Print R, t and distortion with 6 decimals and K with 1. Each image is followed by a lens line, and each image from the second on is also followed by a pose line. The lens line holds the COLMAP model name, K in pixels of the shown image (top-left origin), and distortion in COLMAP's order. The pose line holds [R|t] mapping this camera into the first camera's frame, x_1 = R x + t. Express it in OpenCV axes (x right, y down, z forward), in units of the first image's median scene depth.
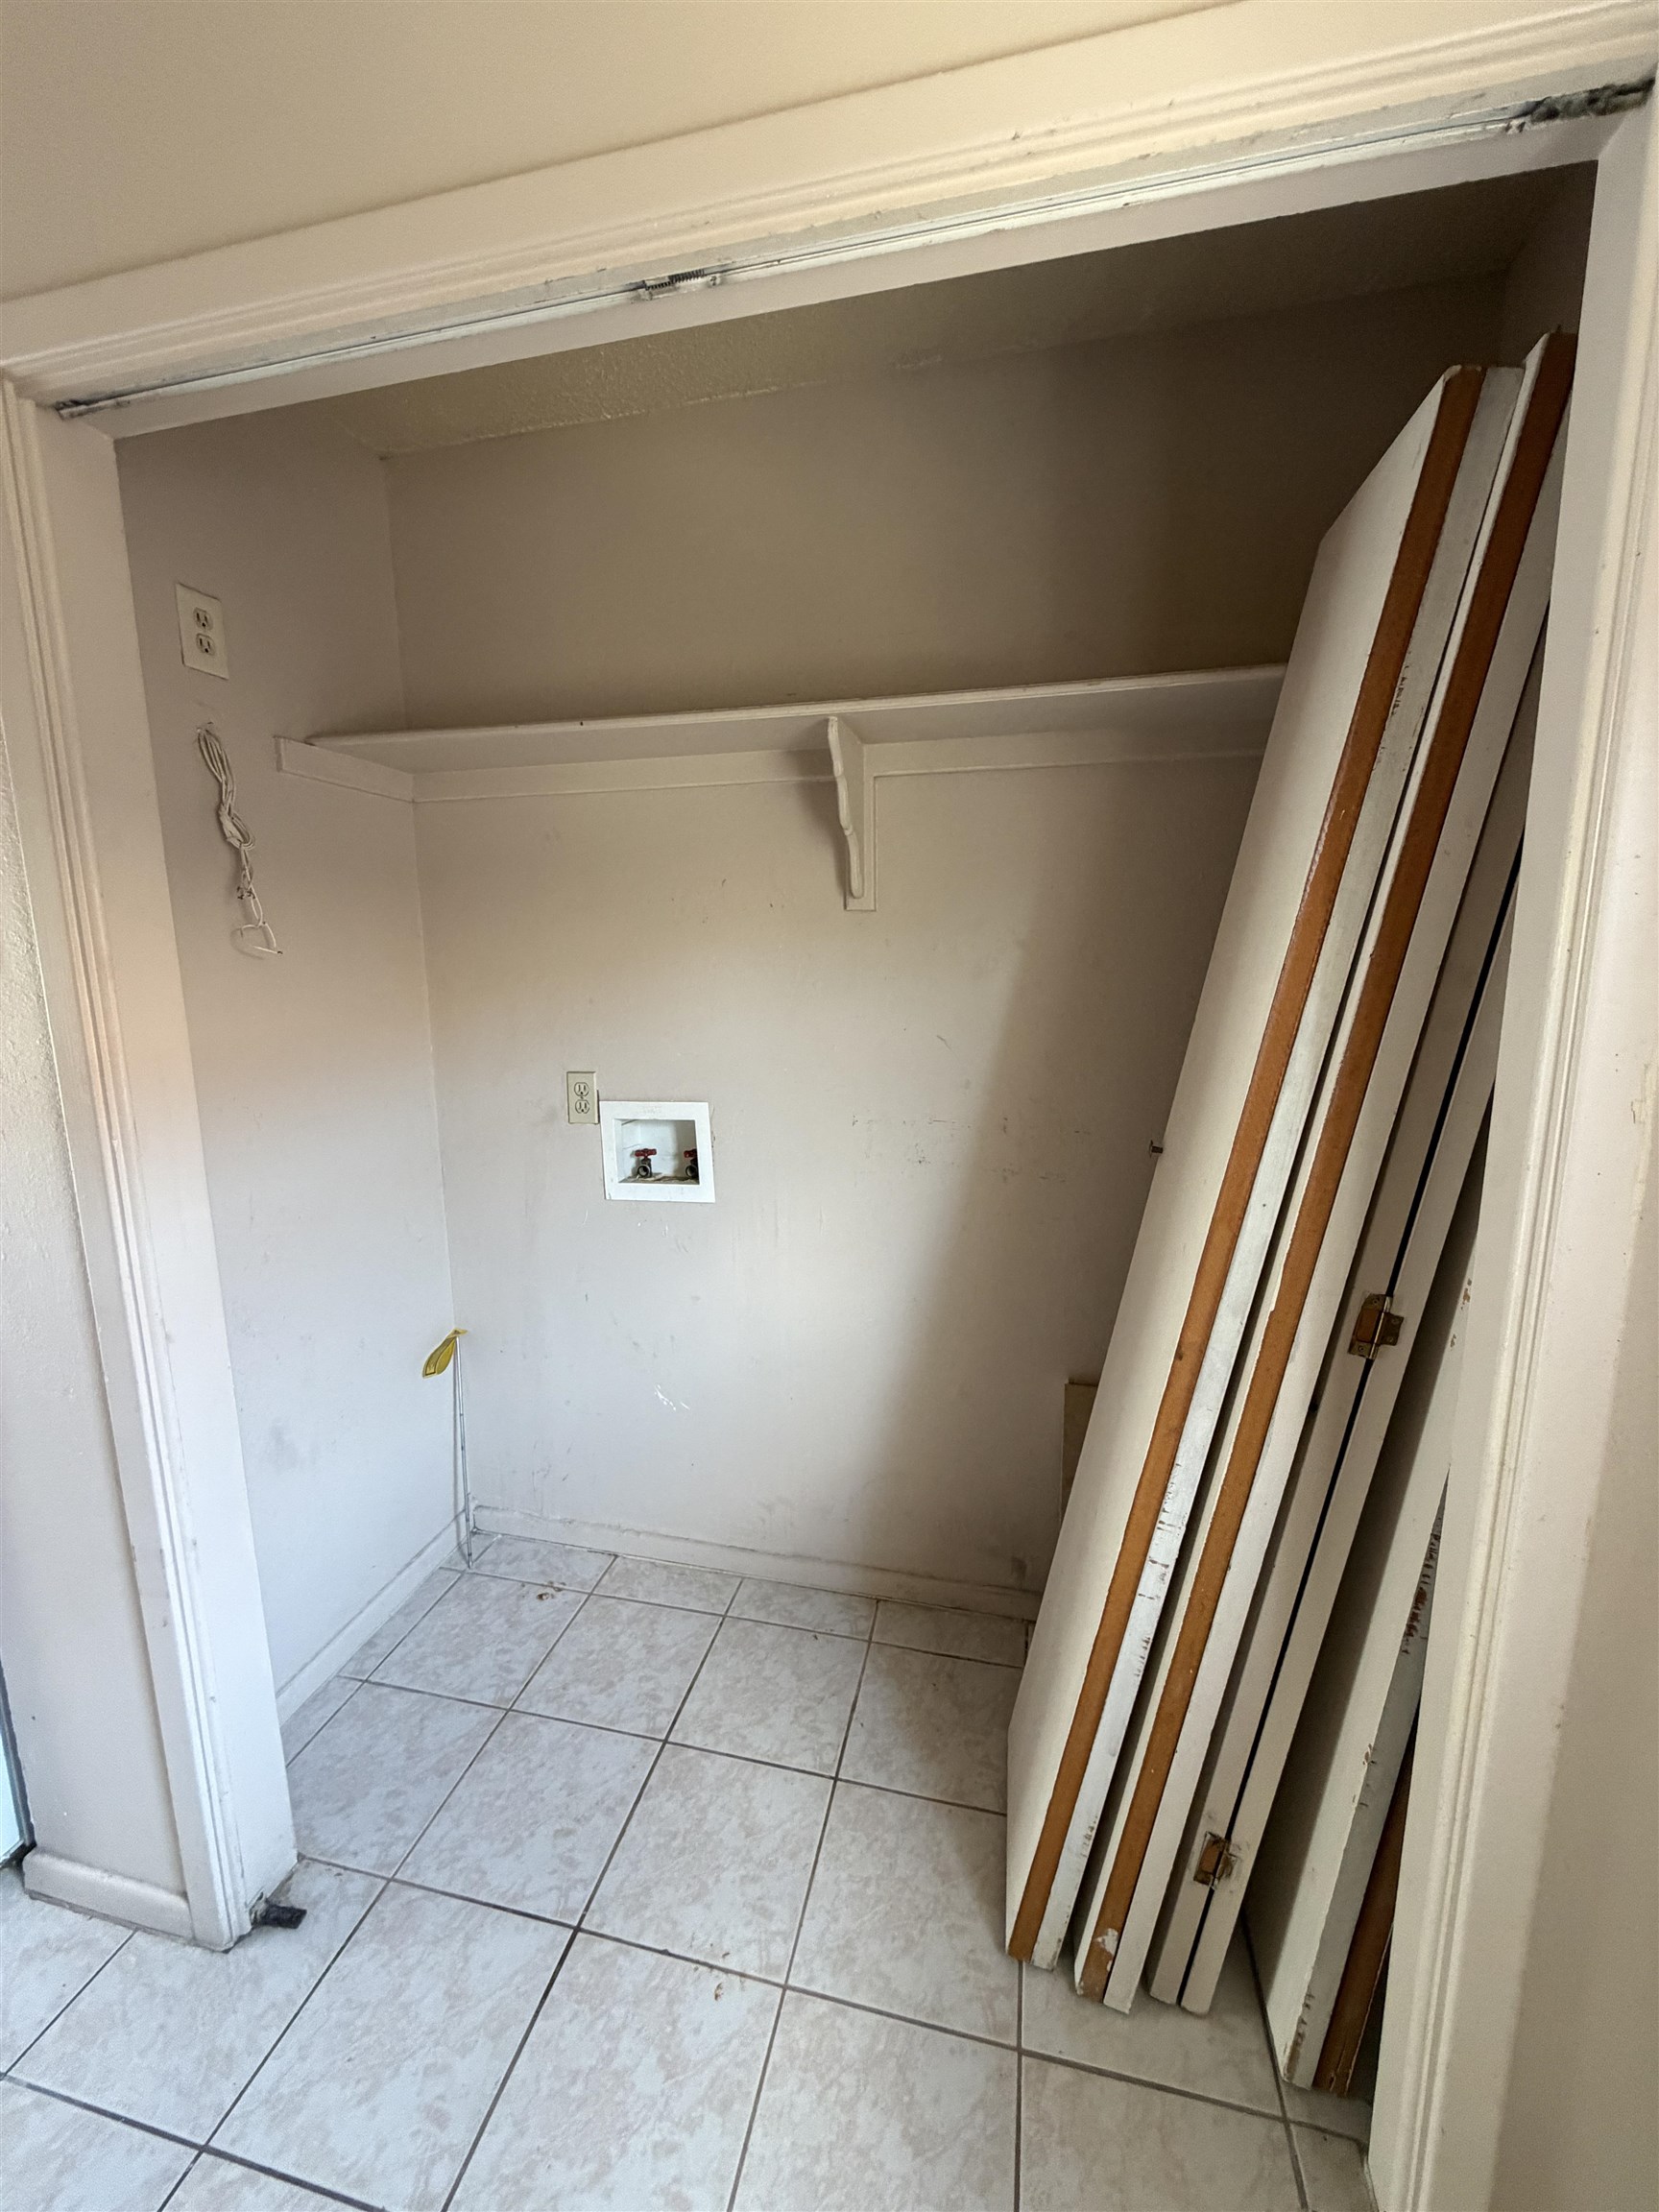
lens RADIAL K [[882.1, 0, 825.0], [0, 882.1, 1105.7], [0, 0, 1]] dist [-0.000213, 0.000949]
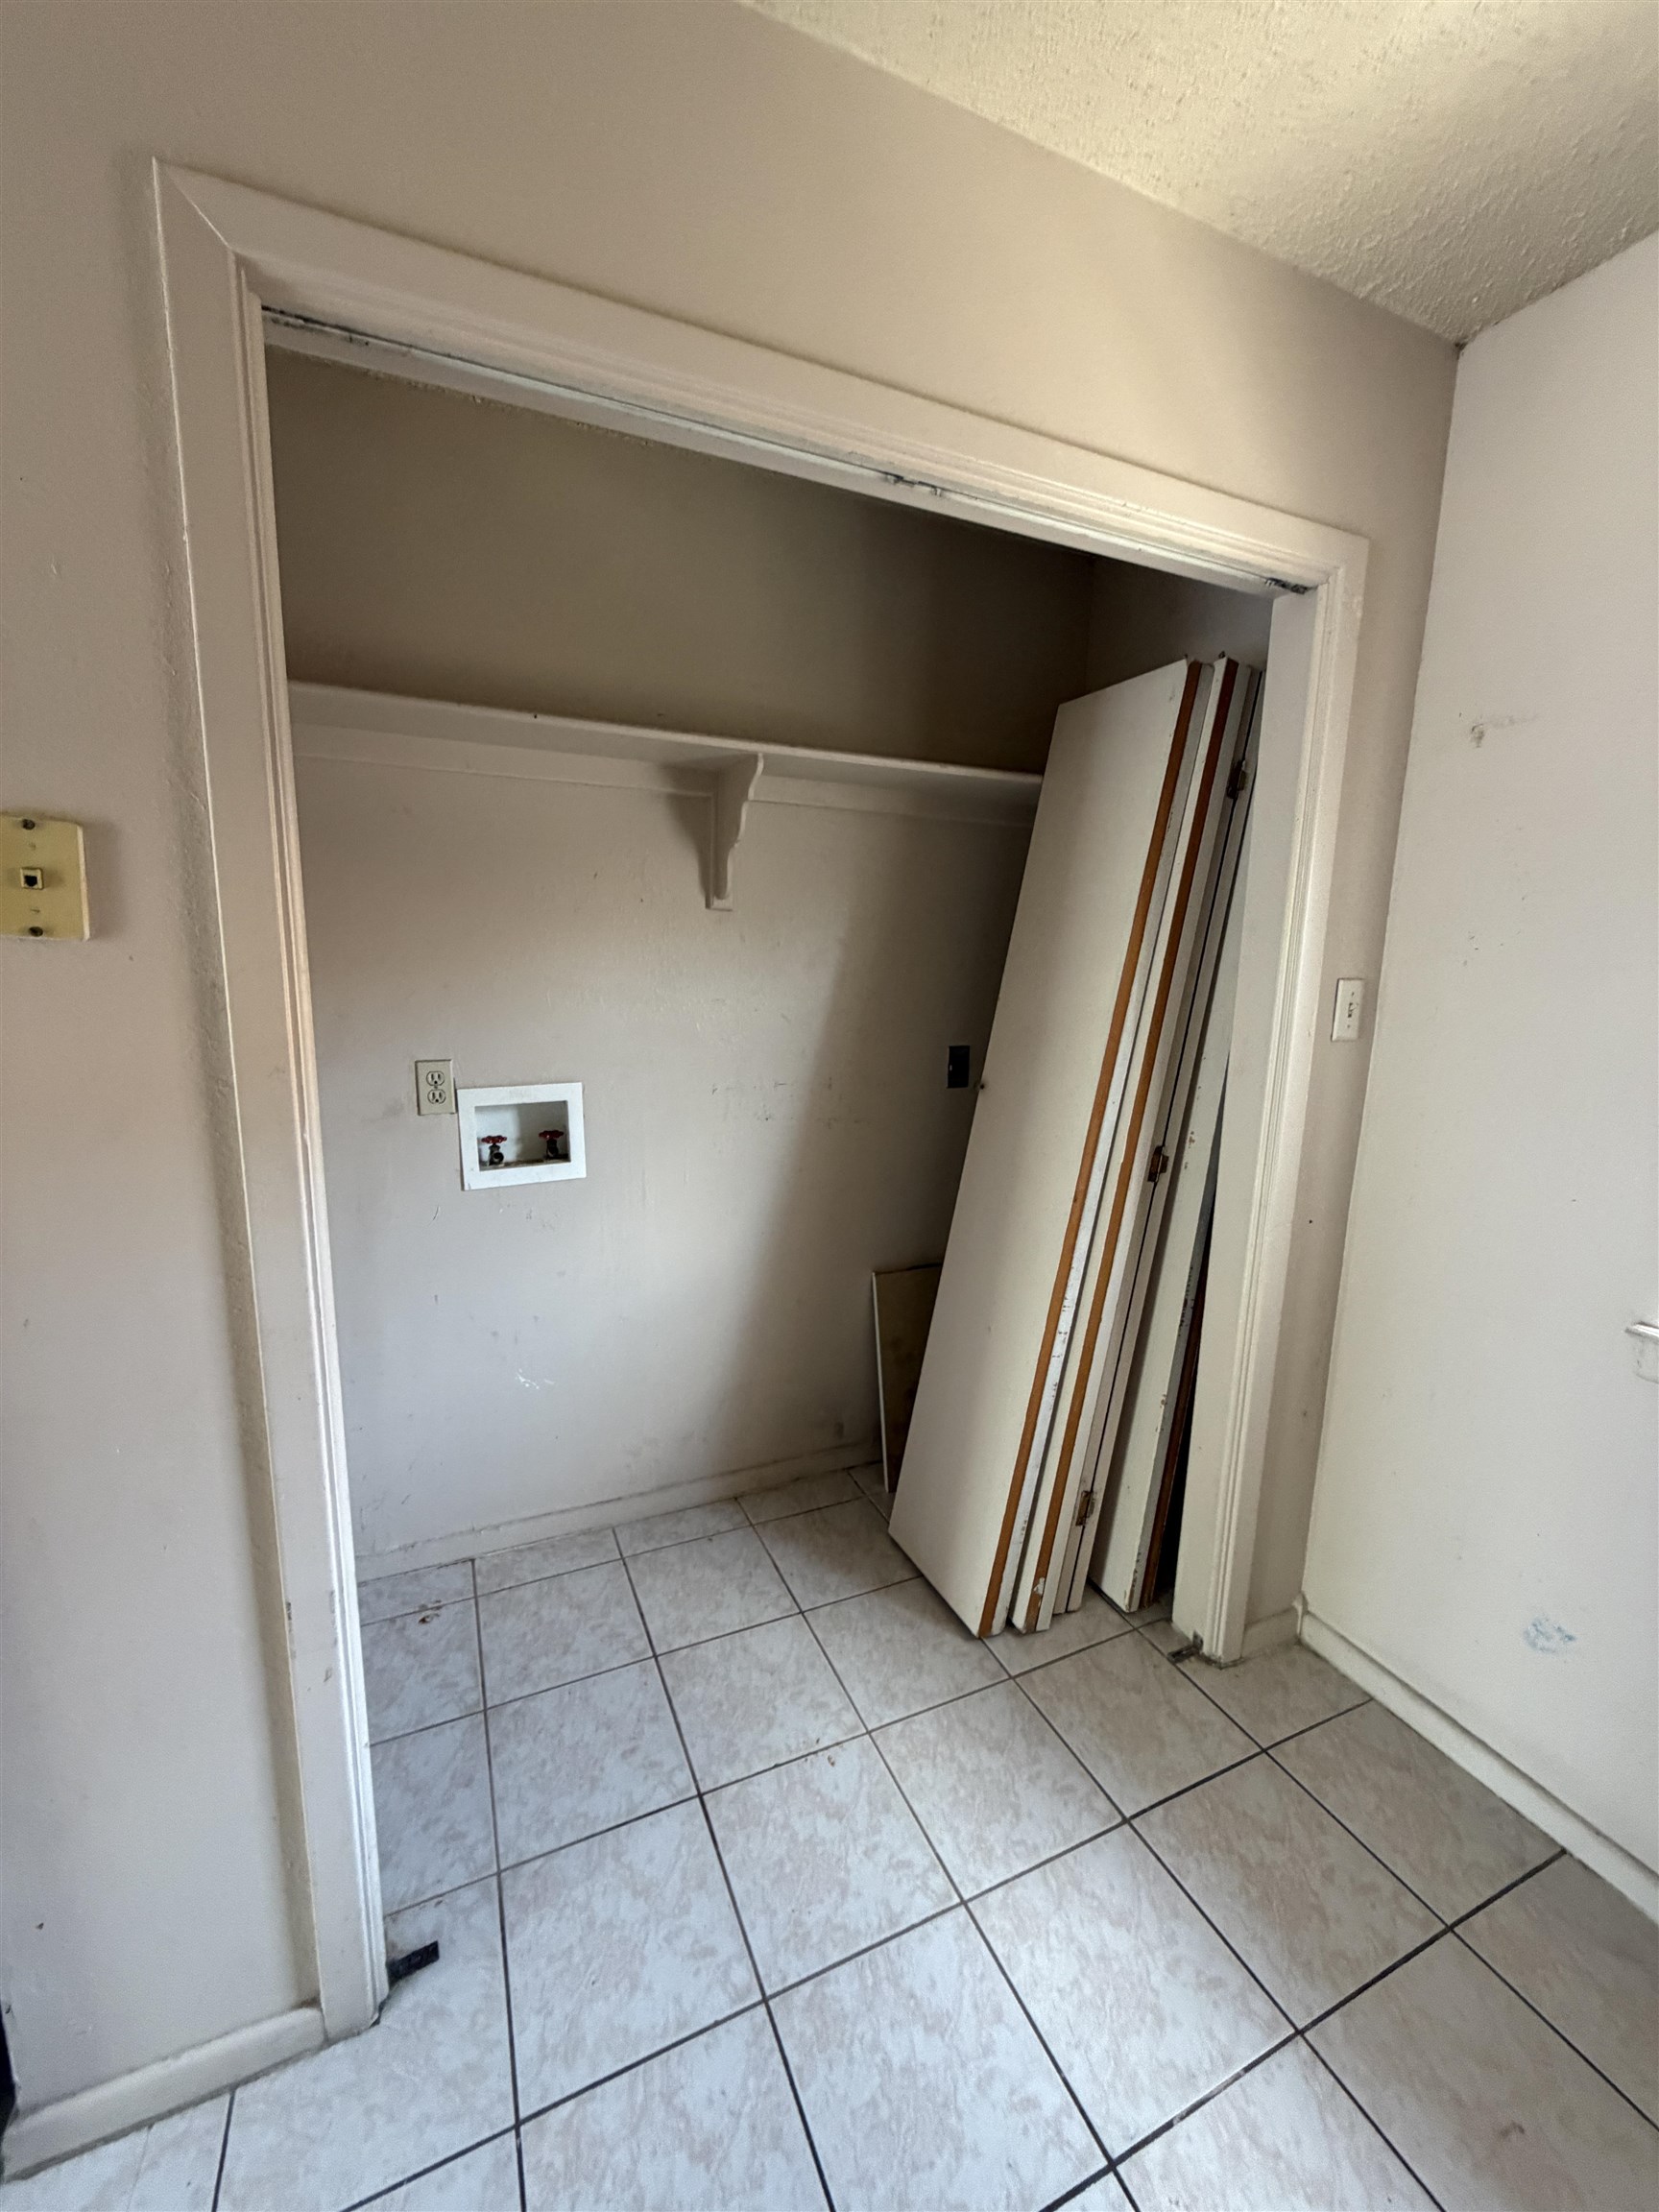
lens RADIAL K [[882.1, 0, 823.7], [0, 882.1, 1106.7], [0, 0, 1]] dist [-0.000213, 0.000949]
pose [[0.792276, -0.078279, 0.605120, -0.659145], [0.073601, 0.996756, 0.032577, 0.014722], [-0.605707, 0.018728, 0.795467, -0.020451]]
